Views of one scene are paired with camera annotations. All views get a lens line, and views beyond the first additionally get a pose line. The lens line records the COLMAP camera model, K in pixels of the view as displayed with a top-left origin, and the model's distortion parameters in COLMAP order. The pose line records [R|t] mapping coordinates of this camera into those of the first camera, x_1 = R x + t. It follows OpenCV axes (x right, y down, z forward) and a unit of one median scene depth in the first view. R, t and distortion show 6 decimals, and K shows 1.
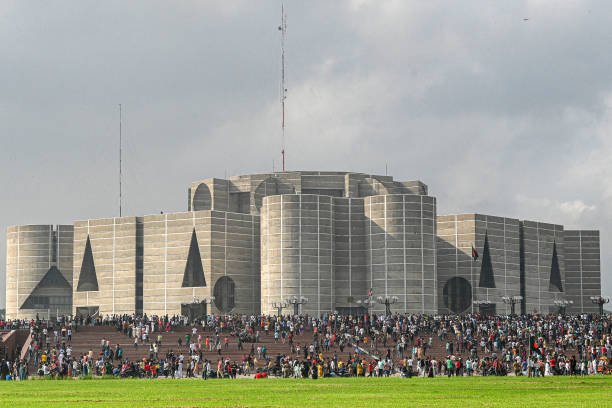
lens RADIAL K [[919.3, 0, 306.0], [0, 919.3, 204.0], [0, 0, 1]] dist [0.007301, 0.013770]
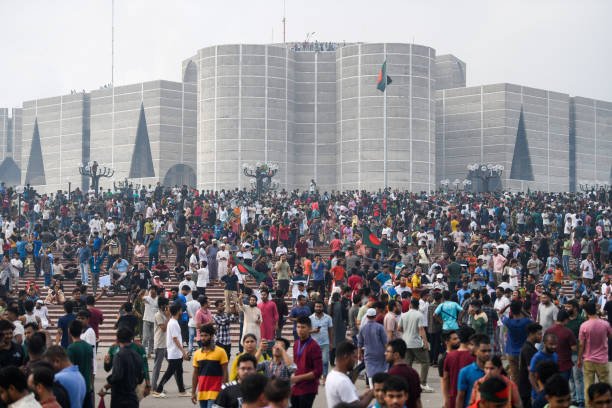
lens RADIAL K [[919.3, 0, 306.0], [0, 919.3, 204.0], [0, 0, 1]] dist [0.007301, 0.013770]
pose [[0.996517, 0.002410, -0.083359, 0.080872], [0.005917, 0.995019, 0.099506, 0.033108], [0.083184, -0.099653, 0.991539, 0.213273]]
